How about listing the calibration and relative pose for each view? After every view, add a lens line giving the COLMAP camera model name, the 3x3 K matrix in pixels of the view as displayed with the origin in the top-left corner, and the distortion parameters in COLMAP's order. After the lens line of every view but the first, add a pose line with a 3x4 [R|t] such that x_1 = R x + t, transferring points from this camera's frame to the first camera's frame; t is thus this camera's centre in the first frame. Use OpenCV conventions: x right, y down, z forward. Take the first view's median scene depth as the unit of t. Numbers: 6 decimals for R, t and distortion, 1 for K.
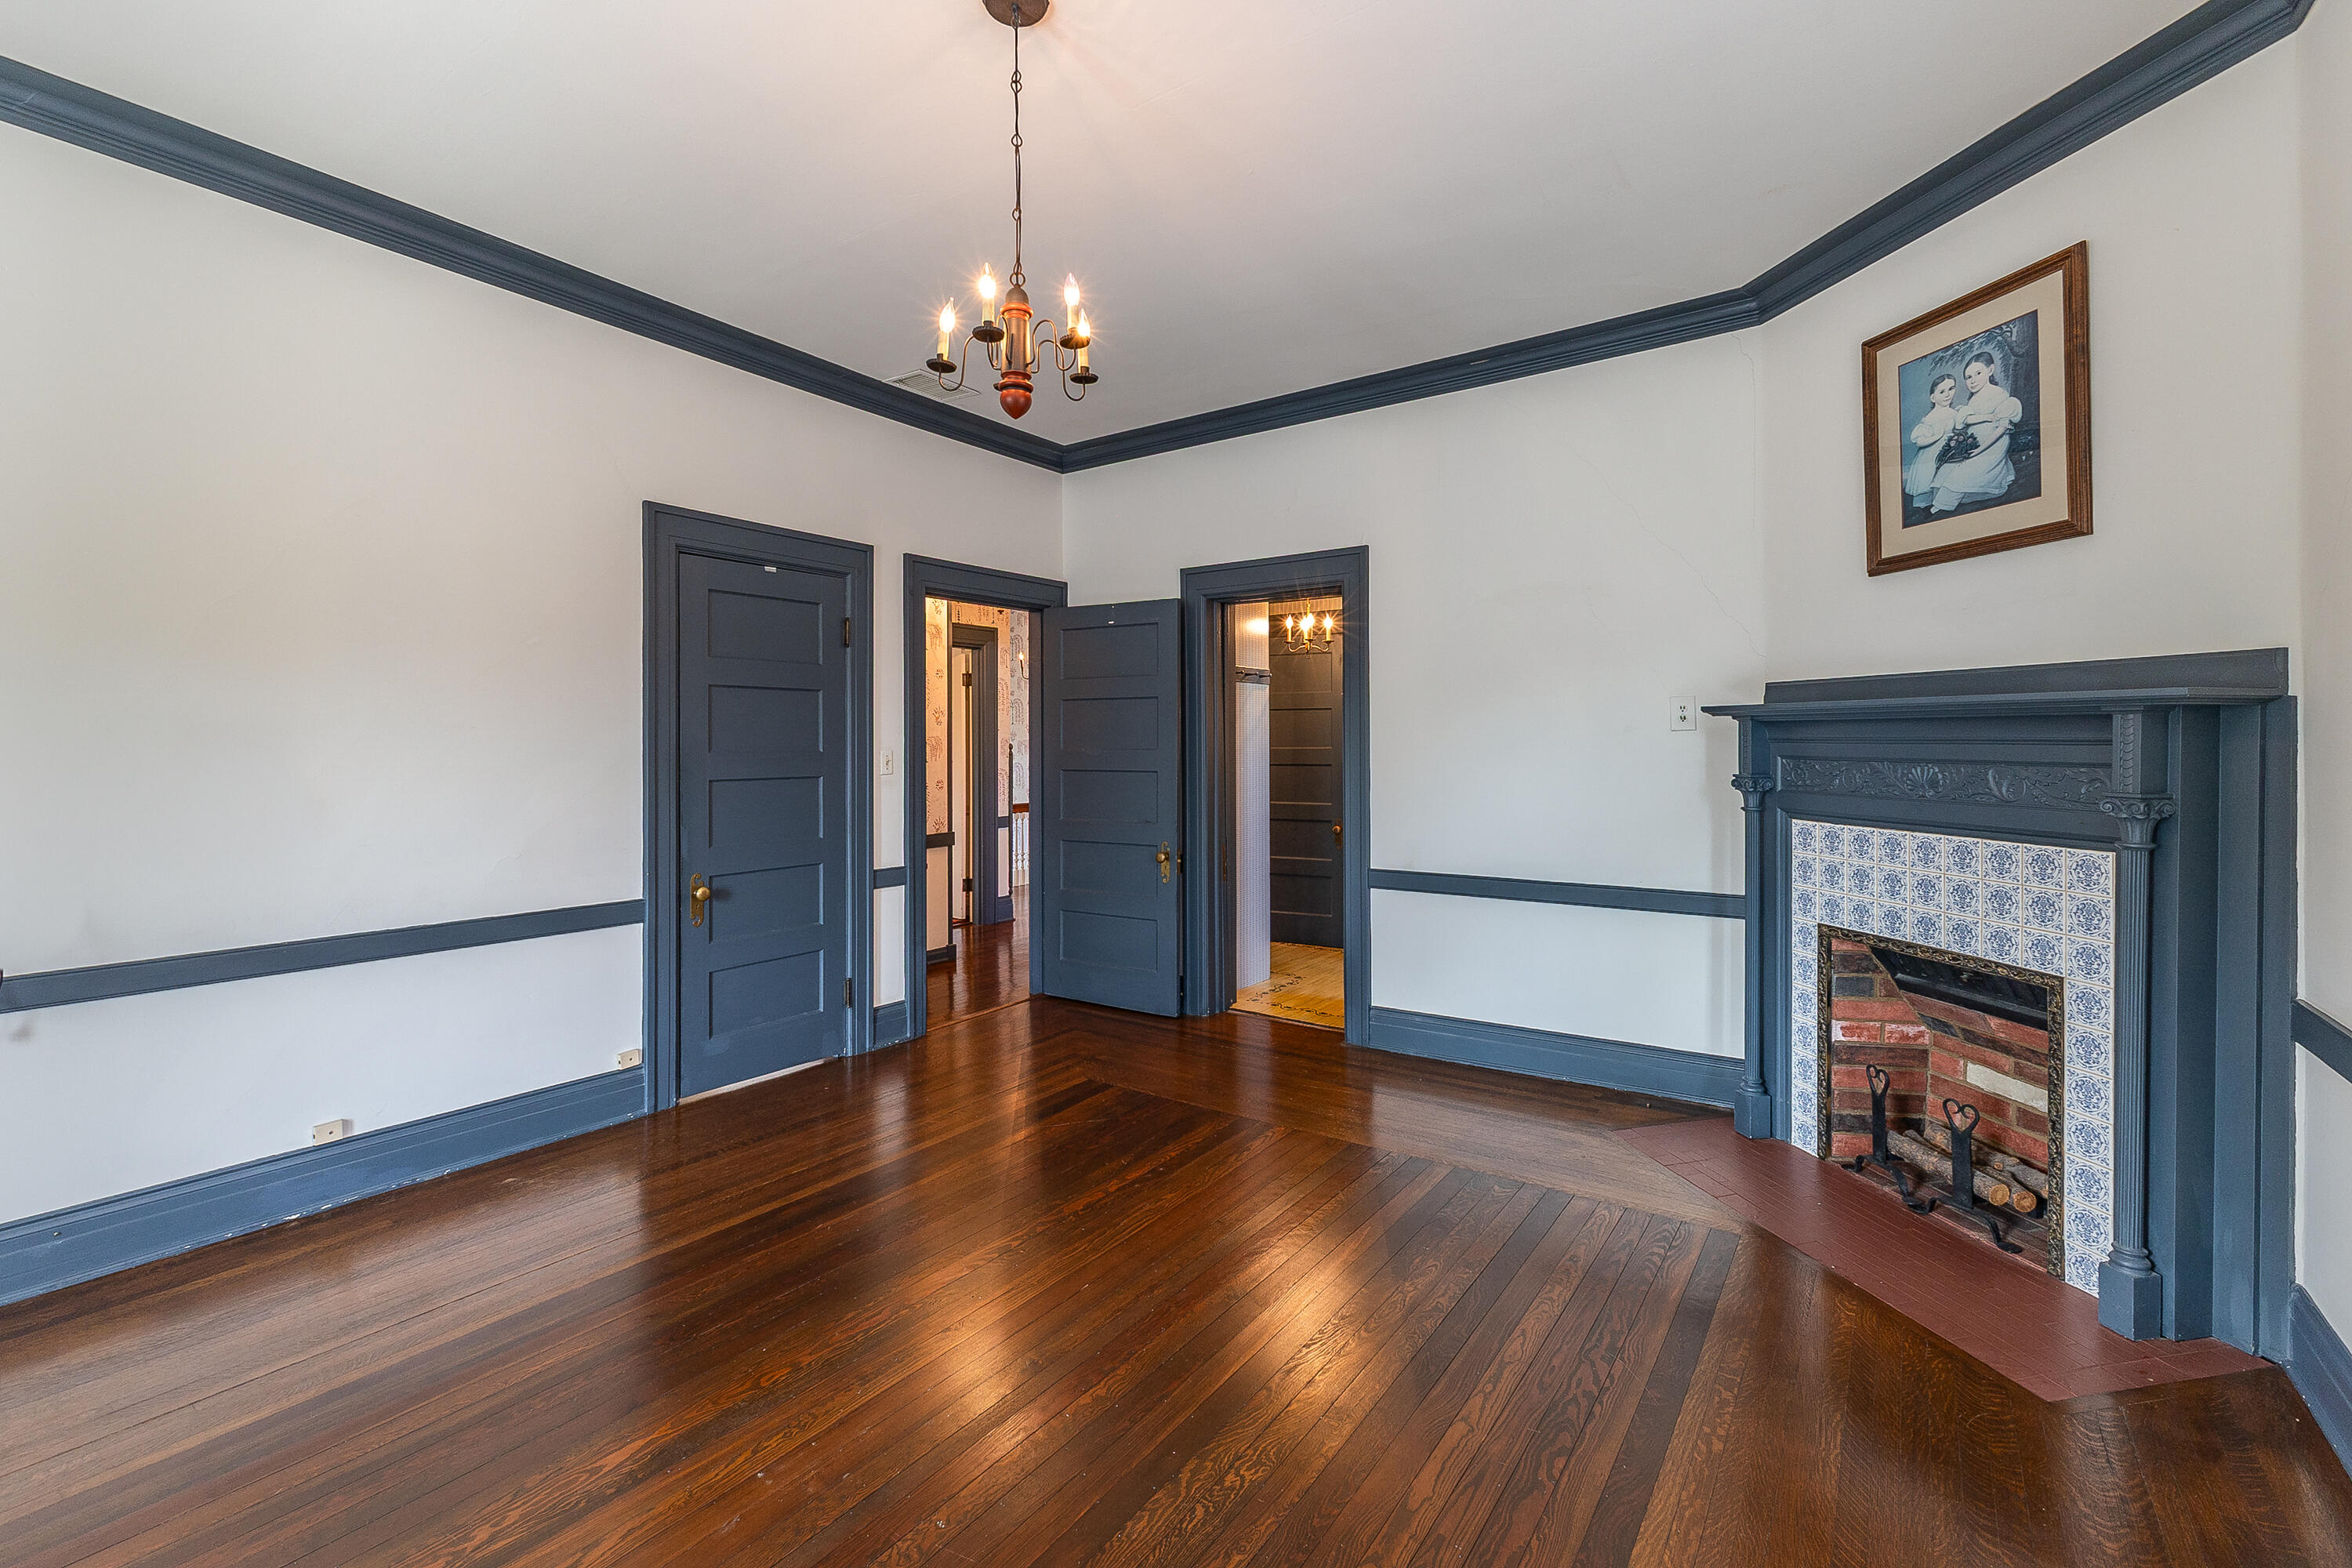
lens RADIAL K [[1022.0, 0, 1174.5], [0, 1022.0, 746.0], [0, 0, 1]] dist [0.002159, 0.000392]
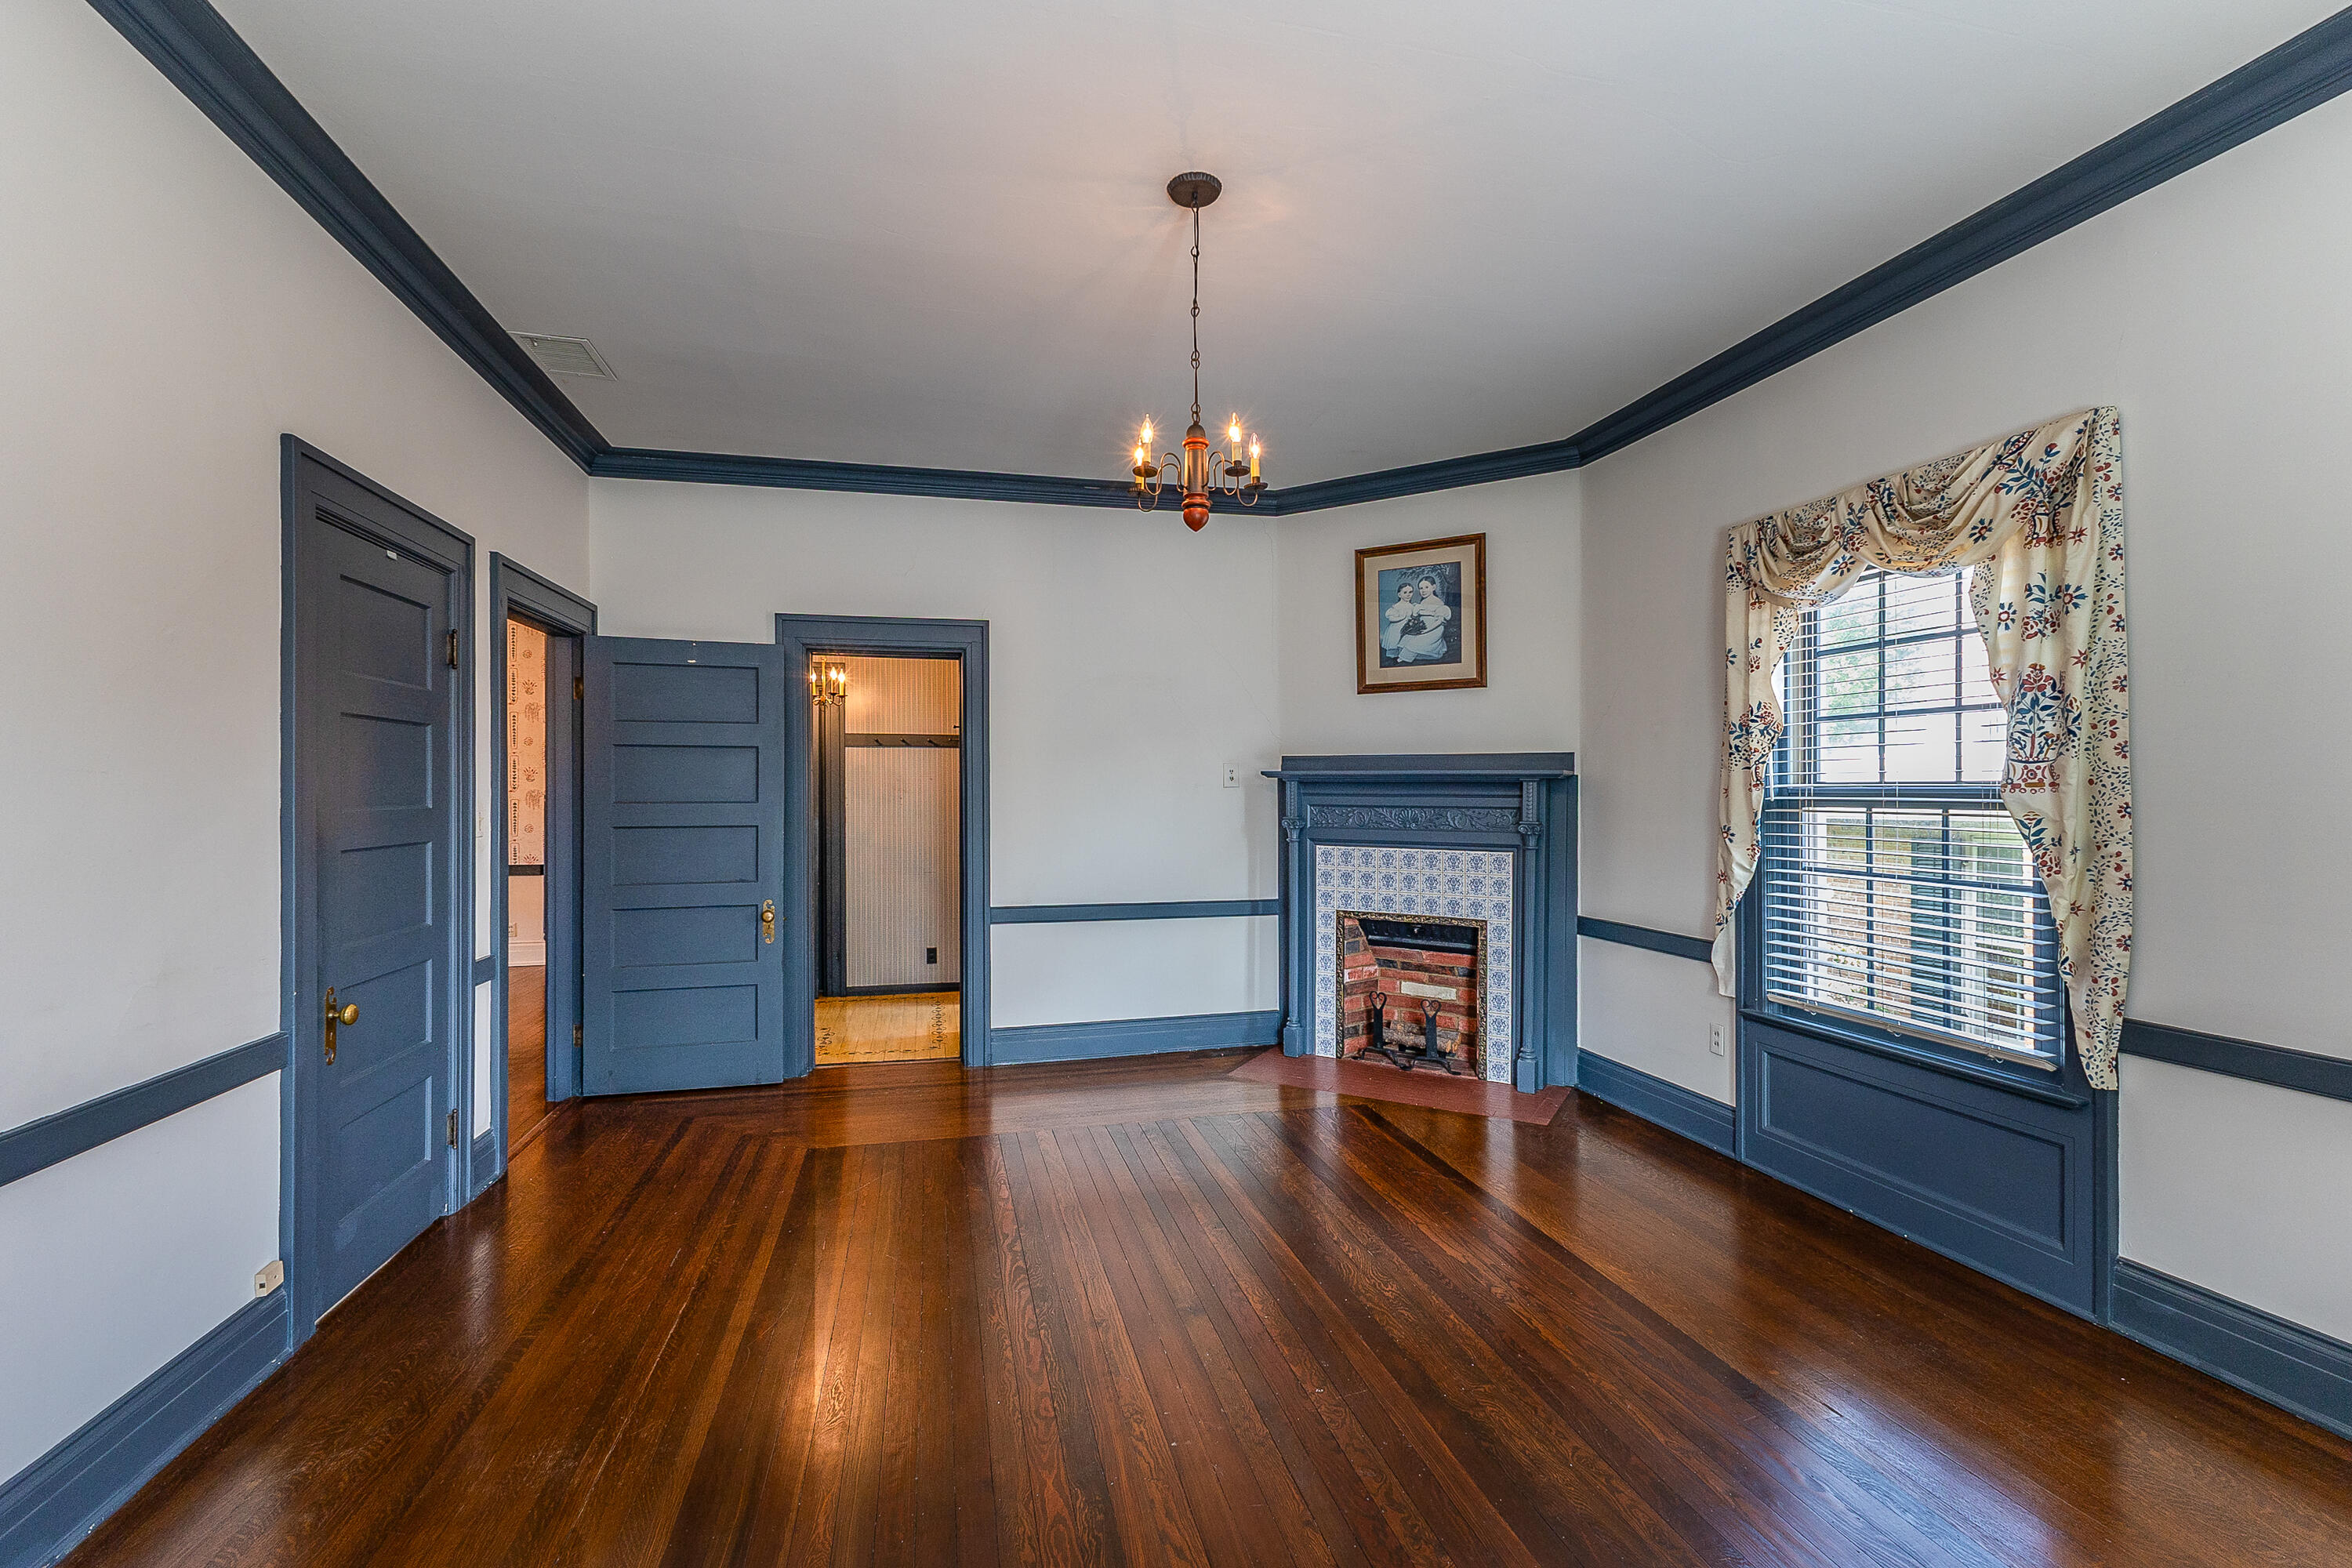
lens RADIAL K [[1022.0, 0, 1170.3], [0, 1022.0, 791.0], [0, 0, 1]] dist [0.002159, 0.000392]
pose [[0.662017, 0.003078, 0.749482, -0.740455], [0.001141, 0.999986, -0.005115, -0.003377], [-0.749488, 0.004242, 0.662005, 0.146307]]
